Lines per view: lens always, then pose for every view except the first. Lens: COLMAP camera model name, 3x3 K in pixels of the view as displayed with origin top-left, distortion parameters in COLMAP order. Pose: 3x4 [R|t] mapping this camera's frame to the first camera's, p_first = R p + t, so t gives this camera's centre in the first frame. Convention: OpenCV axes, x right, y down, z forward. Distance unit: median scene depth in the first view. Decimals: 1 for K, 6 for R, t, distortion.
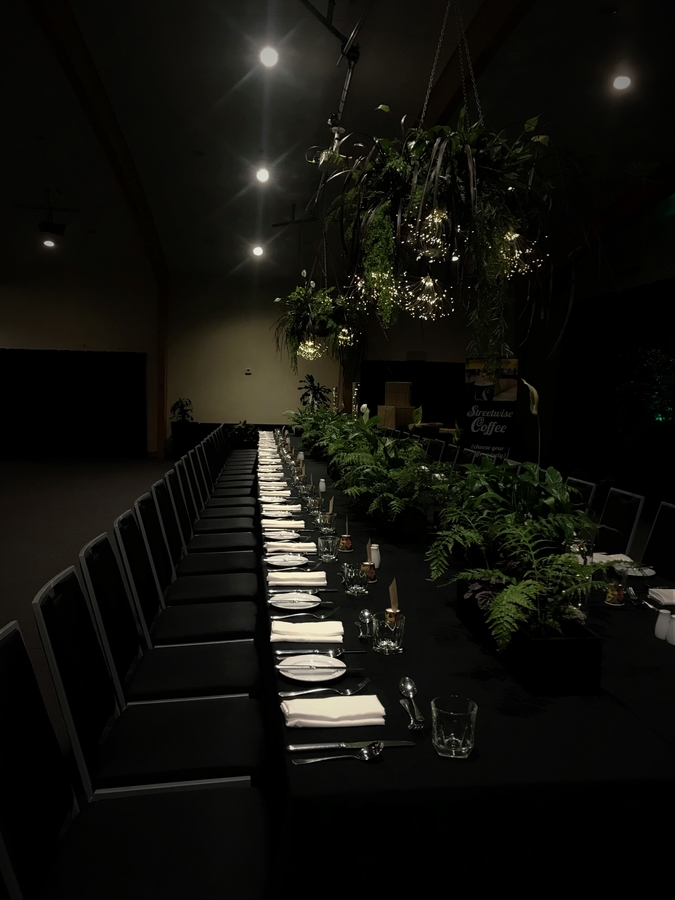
lens RADIAL K [[725.9, 0, 337.5], [0, 725.9, 450.0], [0, 0, 1]] dist [0.045073, -0.079634]
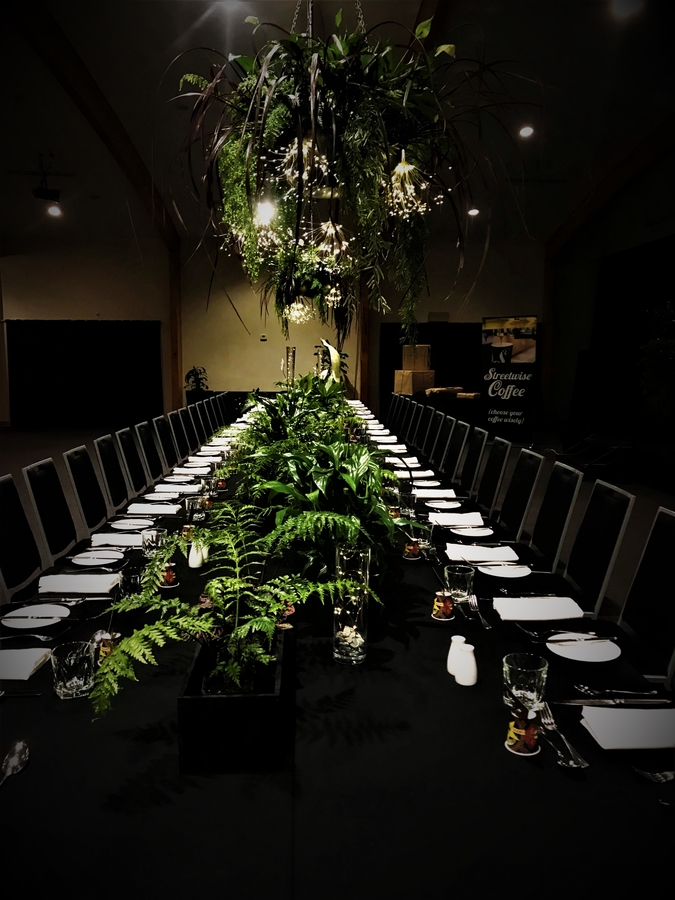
lens RADIAL K [[725.9, 0, 337.5], [0, 725.9, 450.0], [0, 0, 1]] dist [0.045073, -0.079634]
pose [[0.996738, -0.010548, -0.080016, 0.064445], [0.014354, 0.998785, 0.047144, -0.002500], [0.079422, -0.048139, 0.995678, 0.039482]]
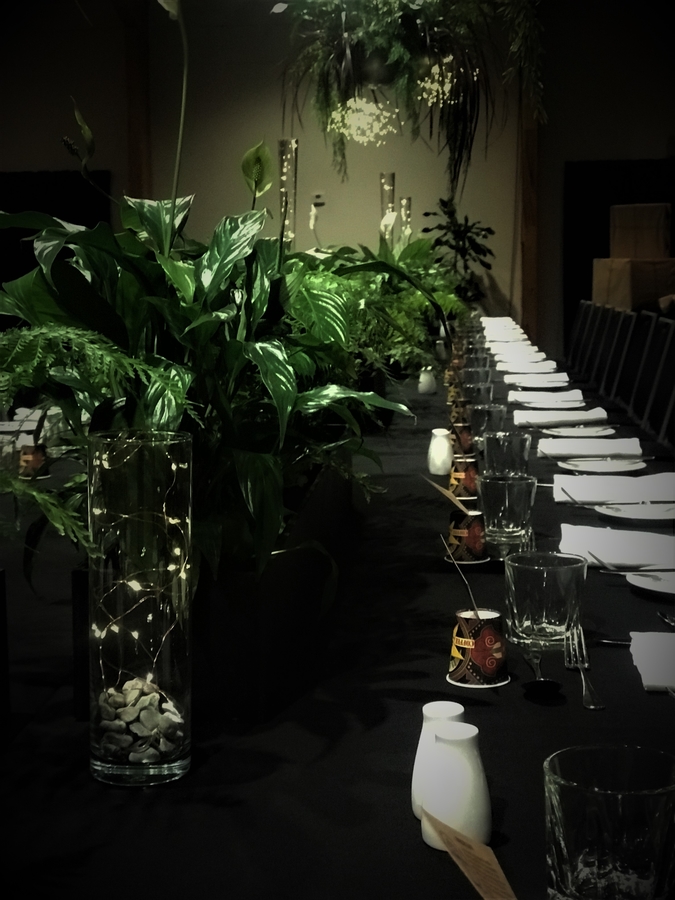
lens RADIAL K [[1470.7, 0, 337.5], [0, 1470.7, 450.0], [0, 0, 1]] dist [-0.002913, -0.017031]
pose [[0.981064, -0.016255, -0.192999, 0.085430], [0.024417, 0.998902, 0.039989, 0.018886], [0.192137, -0.043944, 0.980384, 0.085073]]
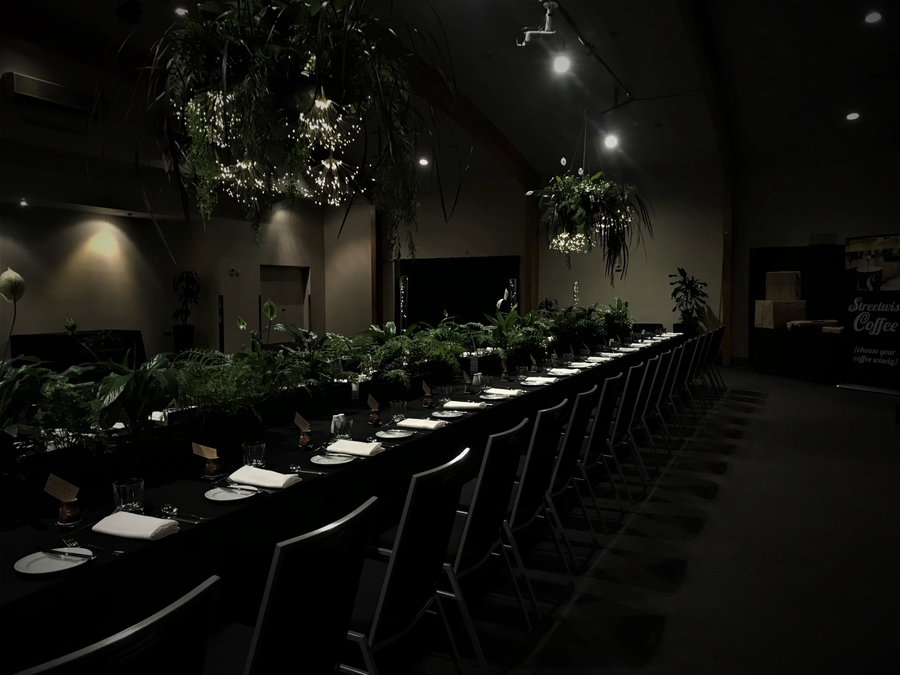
lens RADIAL K [[725.9, 0, 448.6], [0, 725.9, 324.7], [0, 0, 1]] dist [0.045073, -0.079634]
pose [[0.847715, -0.007008, -0.530405, 0.236010], [-0.012133, 0.999395, -0.032595, -0.000504], [0.530313, 0.034066, 0.847117, 0.098957]]
